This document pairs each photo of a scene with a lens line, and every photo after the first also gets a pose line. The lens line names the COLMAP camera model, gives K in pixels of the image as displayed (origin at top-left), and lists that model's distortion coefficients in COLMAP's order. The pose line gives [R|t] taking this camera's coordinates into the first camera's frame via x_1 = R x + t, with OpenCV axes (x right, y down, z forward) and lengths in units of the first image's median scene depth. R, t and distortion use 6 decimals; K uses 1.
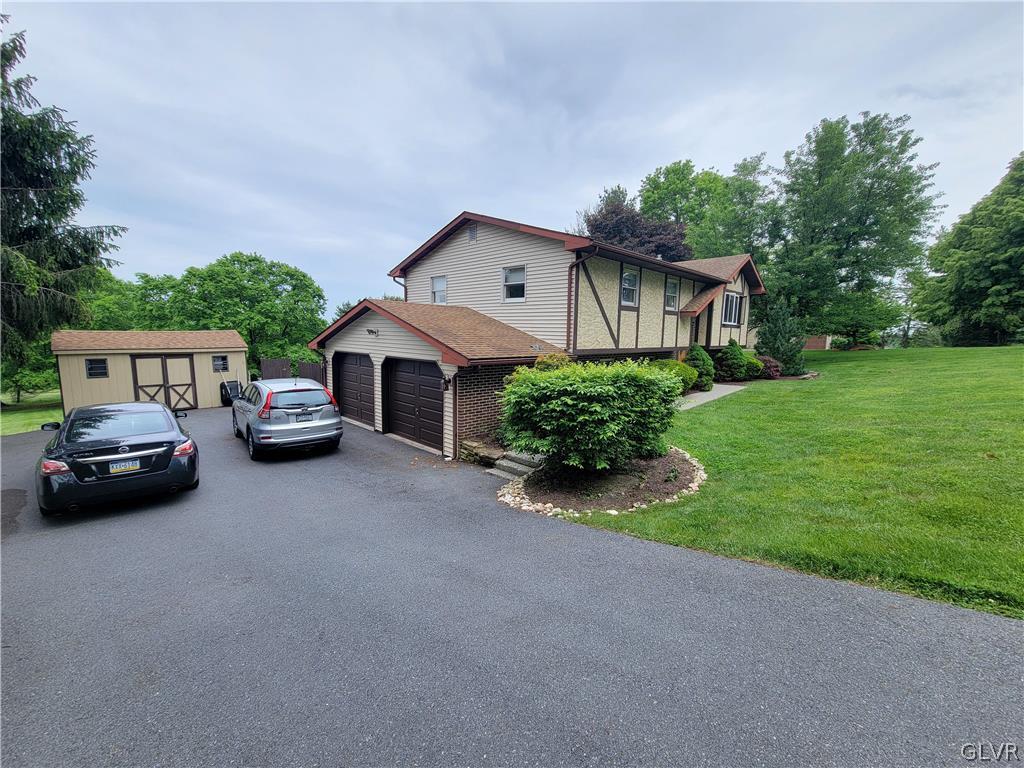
lens RADIAL K [[408.7, 0, 512.0], [0, 408.7, 384.0], [0, 0, 1]] dist [0.000814, -0.000064]
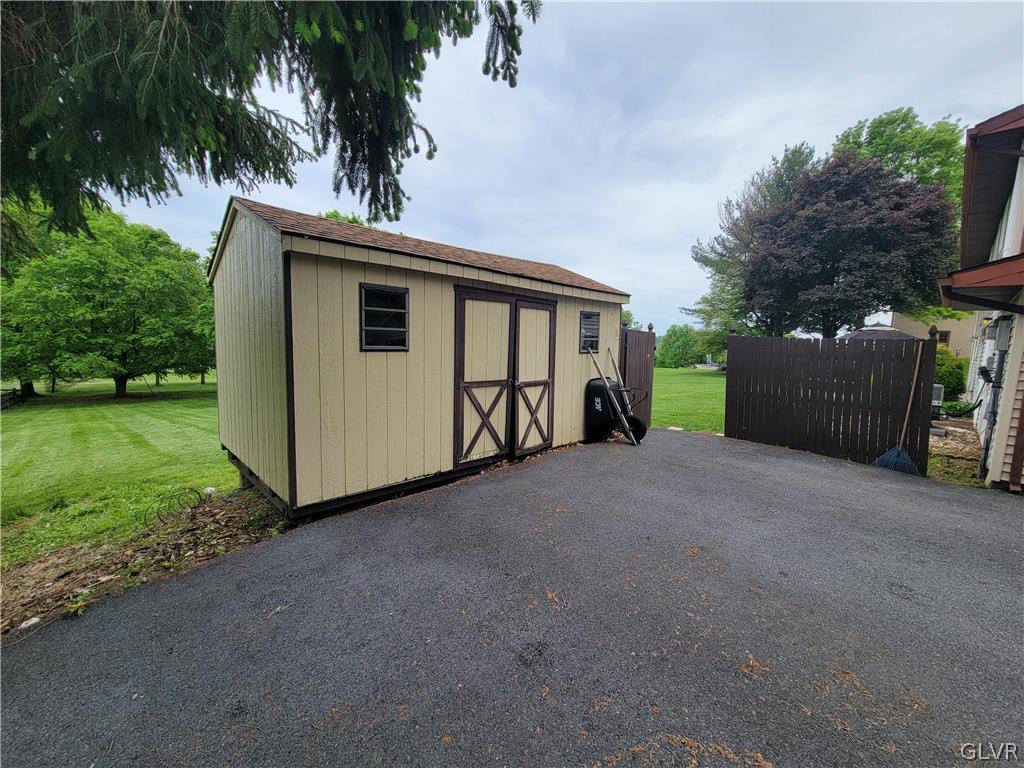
lens RADIAL K [[408.7, 0, 512.0], [0, 408.7, 384.0], [0, 0, 1]] dist [0.000814, -0.000064]
pose [[0.998970, 0.034673, -0.029262, -0.813403], [-0.034910, 0.999362, -0.007607, 0.006124], [0.028979, 0.008620, 0.999543, 0.634388]]
